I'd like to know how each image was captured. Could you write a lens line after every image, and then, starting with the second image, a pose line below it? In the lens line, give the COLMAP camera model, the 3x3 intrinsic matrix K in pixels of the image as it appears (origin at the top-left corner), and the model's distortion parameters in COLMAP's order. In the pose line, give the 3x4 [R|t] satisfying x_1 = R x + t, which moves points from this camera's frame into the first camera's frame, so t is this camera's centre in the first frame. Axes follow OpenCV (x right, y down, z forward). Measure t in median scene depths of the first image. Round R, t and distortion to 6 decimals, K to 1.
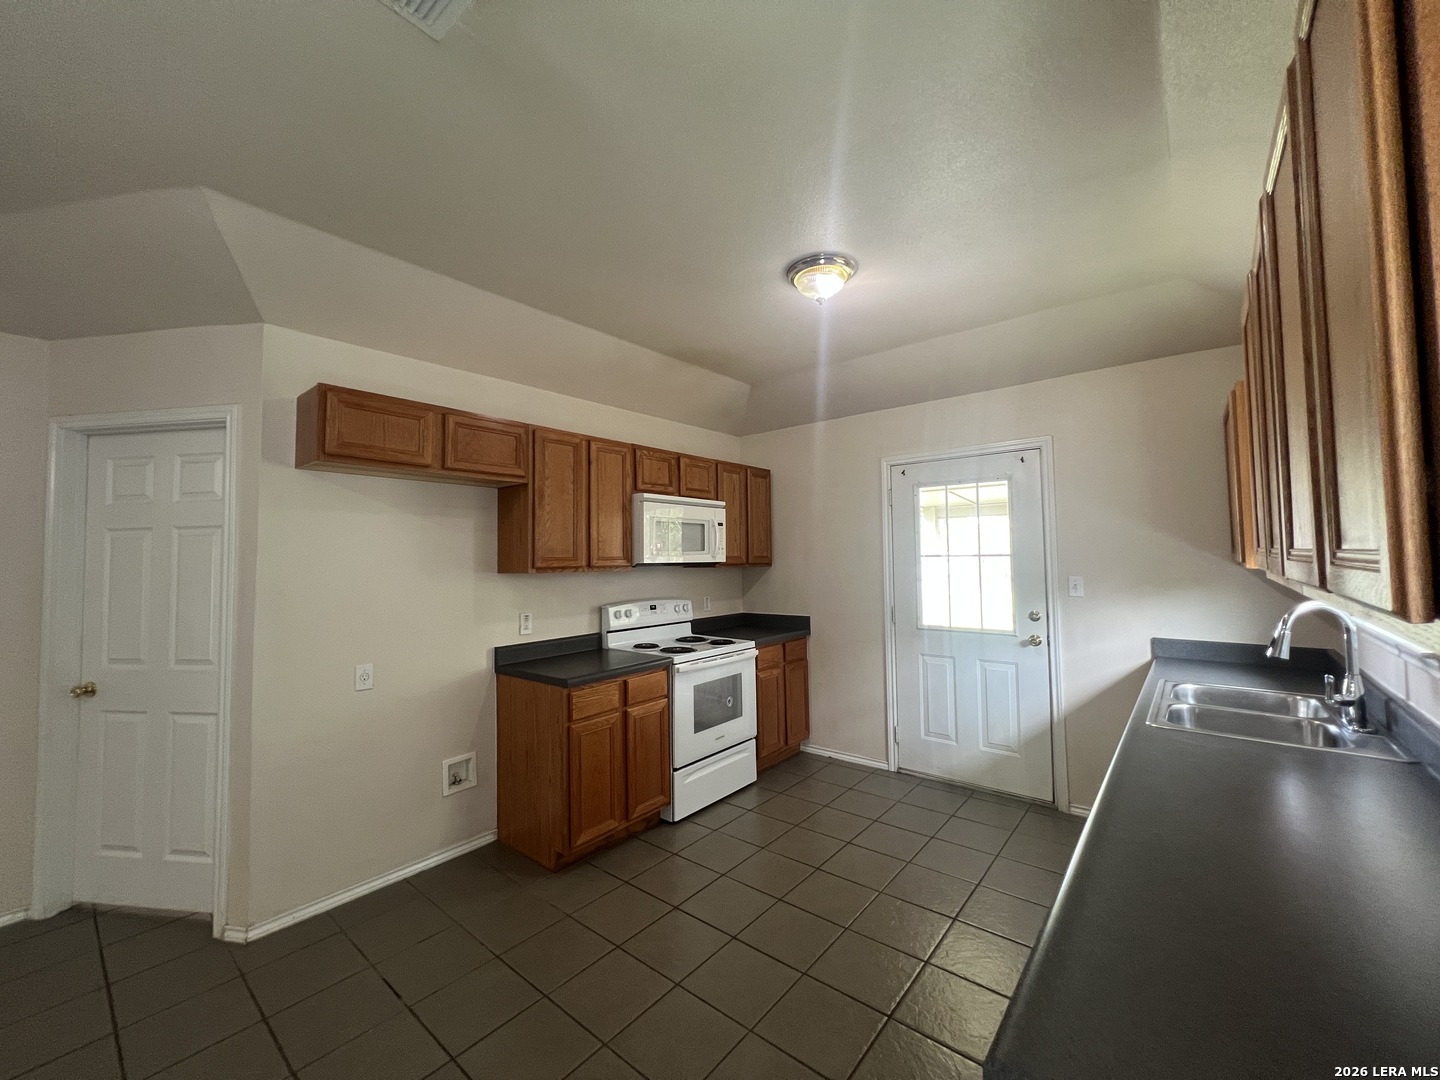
lens RADIAL K [[579.8, 0, 717.3], [0, 579.8, 535.7], [0, 0, 1]] dist [0.004285, 0.000299]
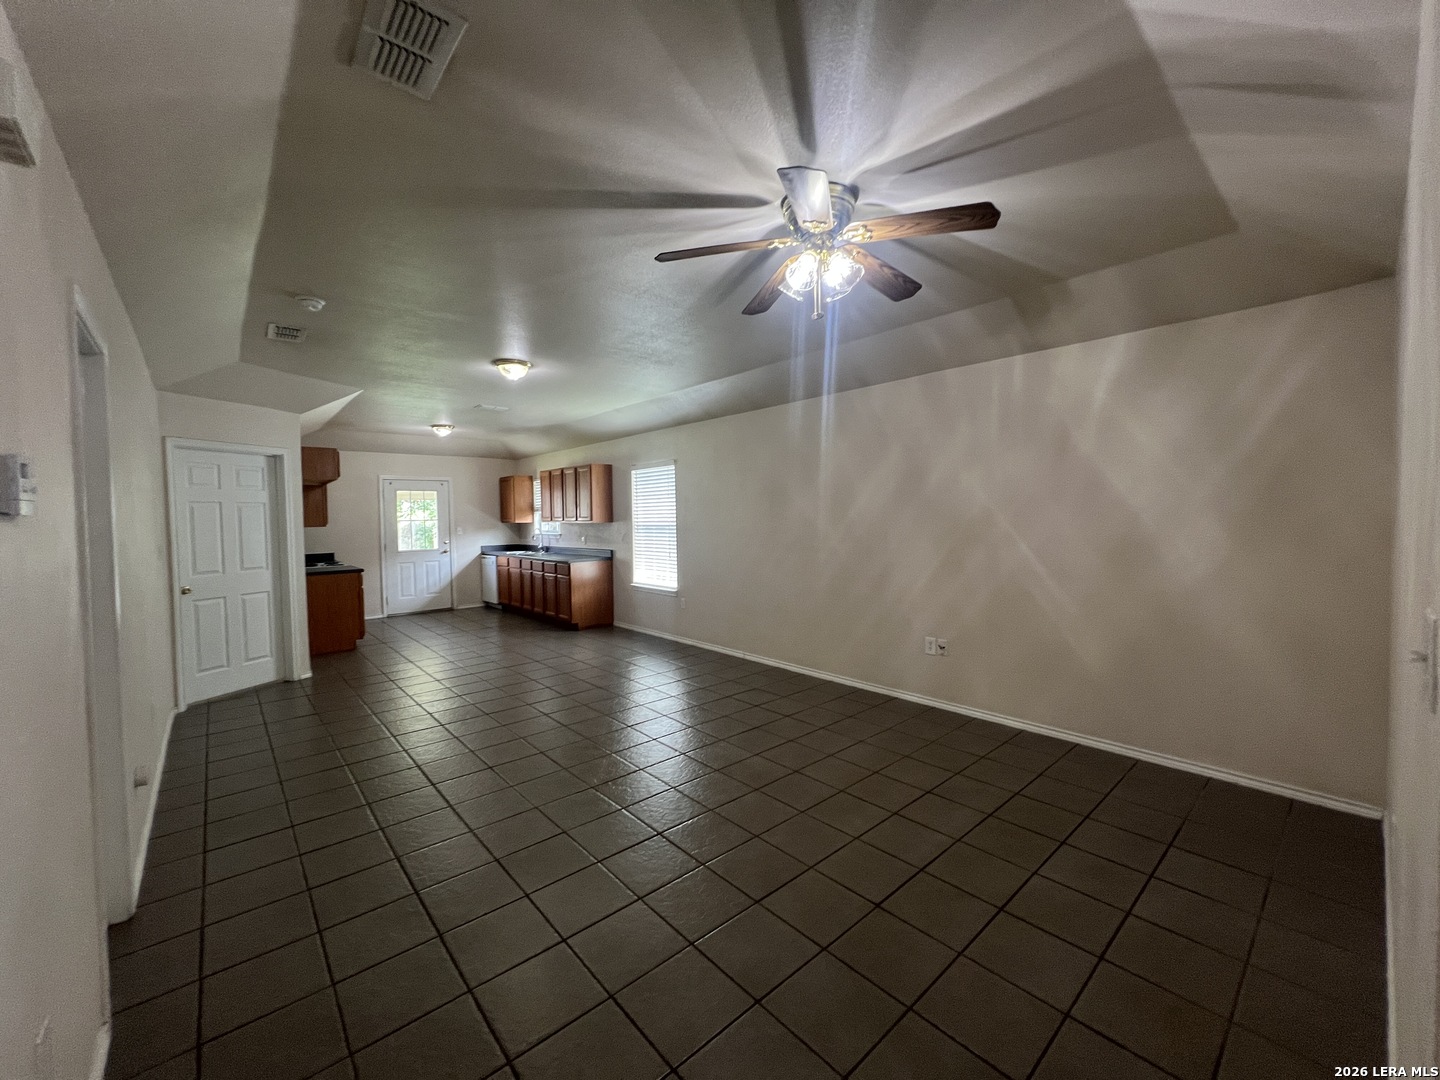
lens RADIAL K [[579.8, 0, 715.2], [0, 579.8, 528.4], [0, 0, 1]] dist [0.004285, 0.000299]
pose [[0.156328, -0.009641, 0.987658, -1.923858], [-0.020585, 0.999703, 0.013017, 0.011055], [-0.987491, -0.022366, 0.156083, -0.668678]]
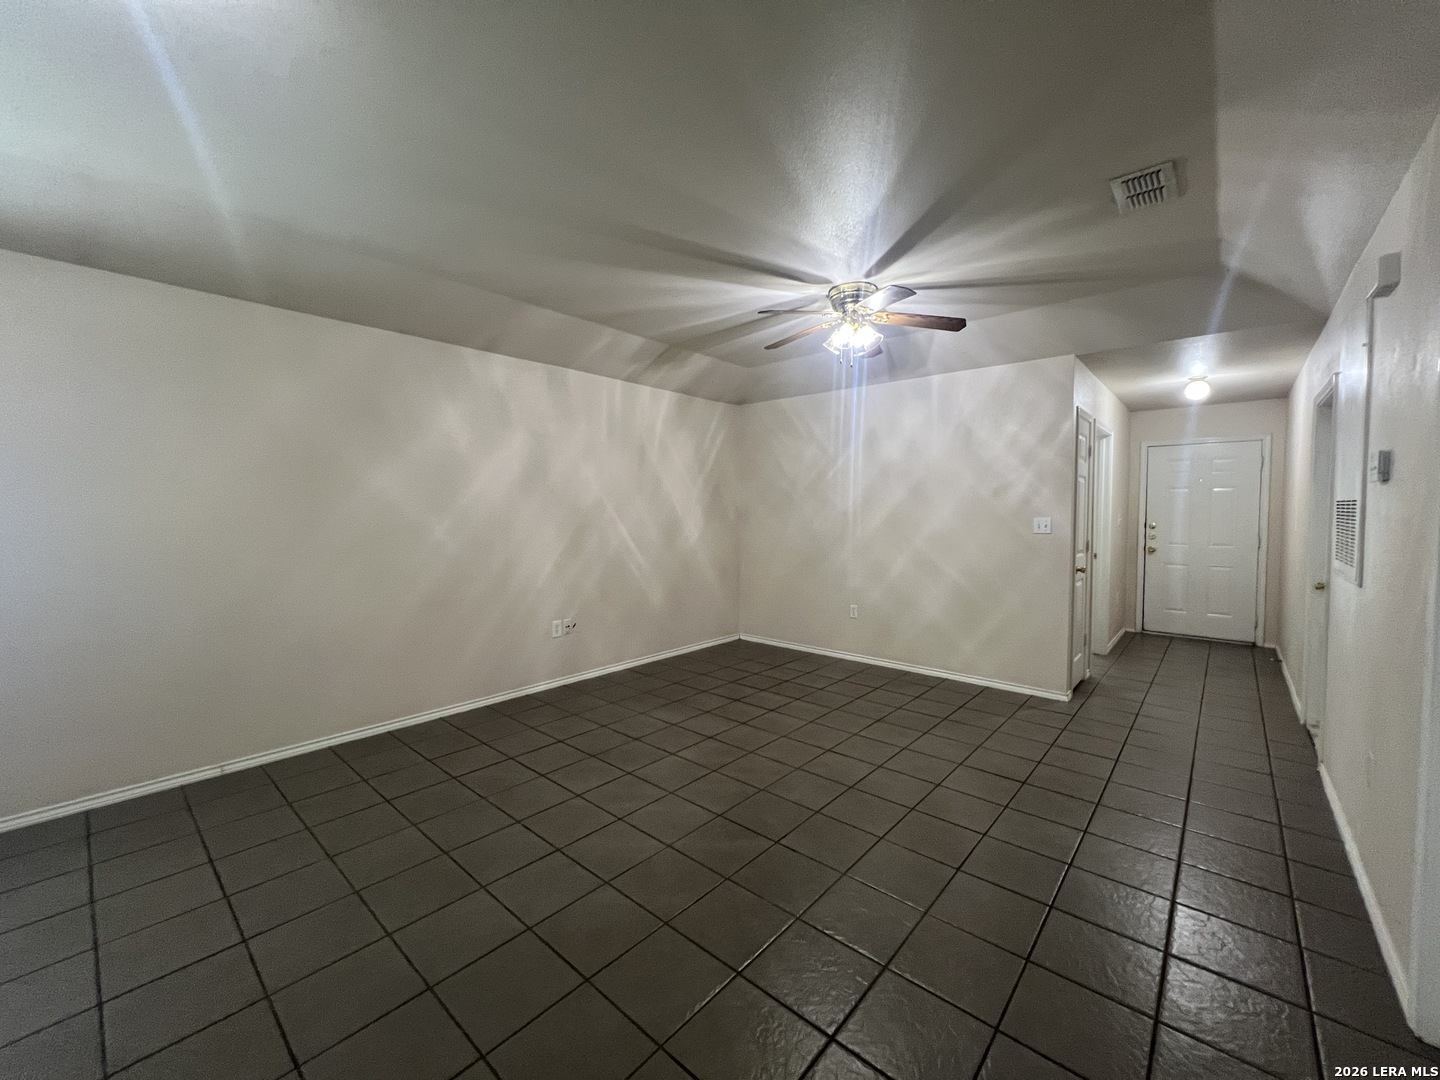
lens RADIAL K [[579.8, 0, 720.5], [0, 579.8, 530.5], [0, 0, 1]] dist [0.004285, 0.000299]
pose [[-0.999769, 0.014831, 0.015532, -1.011040], [0.014828, 0.999890, -0.000266, 0.056793], [-0.015534, -0.000035, -0.999879, 0.351235]]
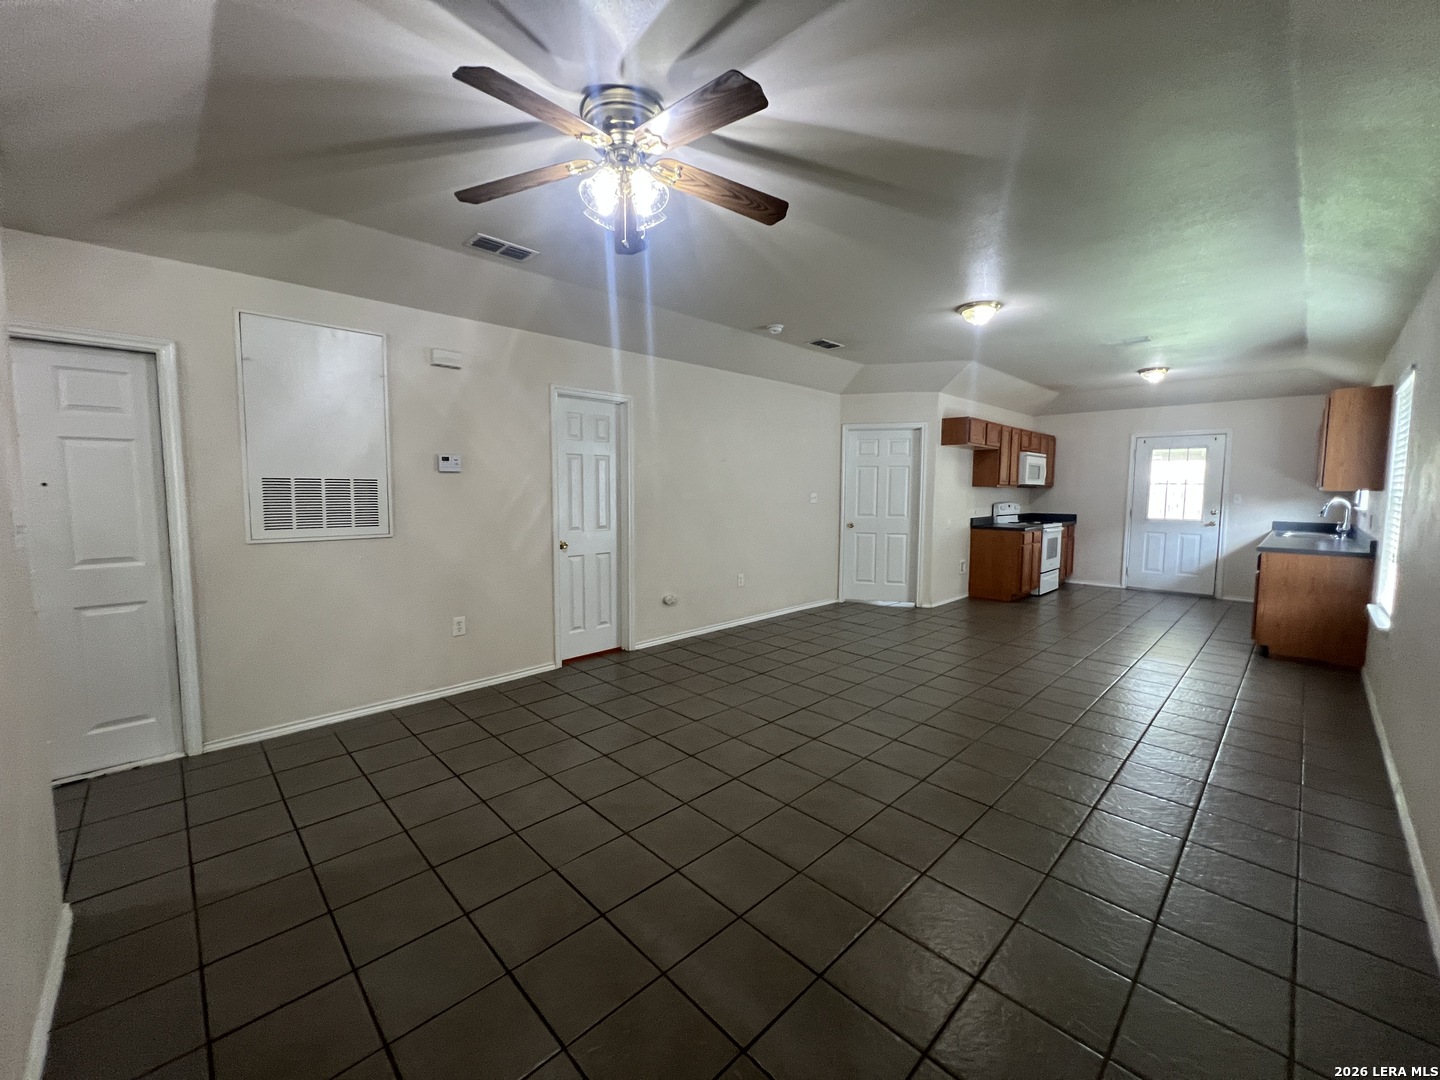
lens RADIAL K [[579.8, 0, 722.0], [0, 579.8, 533.5], [0, 0, 1]] dist [0.004285, 0.000299]
pose [[0.995692, 0.030915, -0.087421, -1.068682], [-0.020244, 0.992517, 0.120417, -0.007782], [0.090489, -0.118129, 0.988867, -1.298421]]
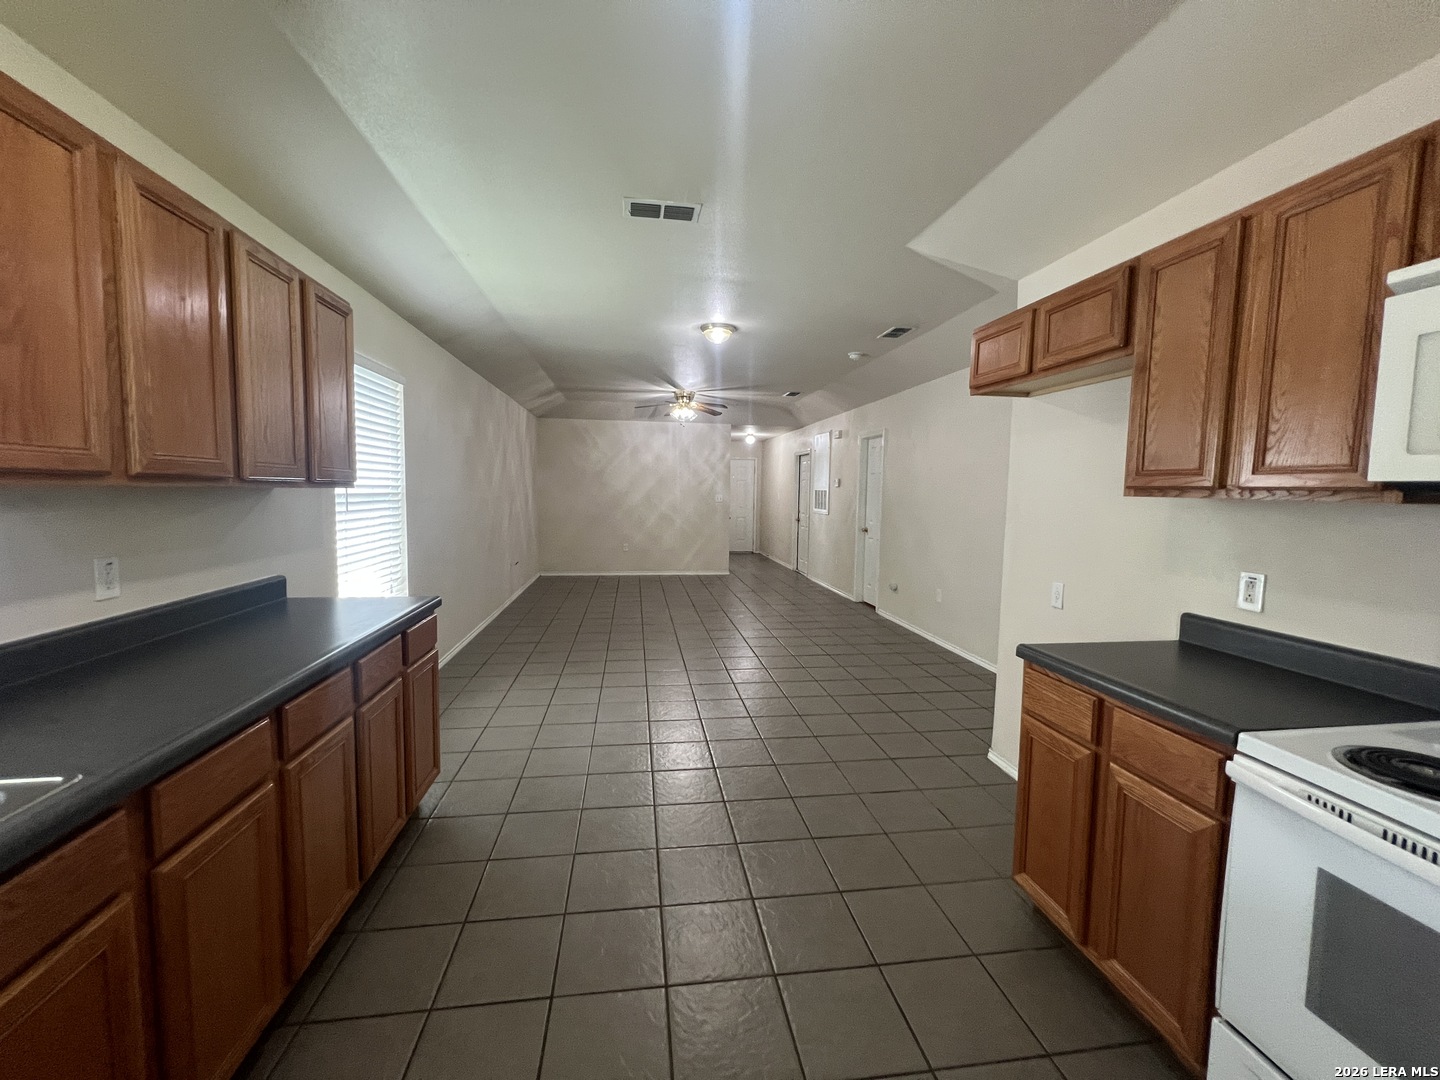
lens RADIAL K [[579.8, 0, 716.6], [0, 579.8, 527.0], [0, 0, 1]] dist [0.004285, 0.000299]
pose [[-0.666101, 0.054069, -0.743899, 0.398747], [0.022556, 0.998373, 0.052368, 0.047525], [0.745520, 0.018103, -0.666237, 0.941664]]
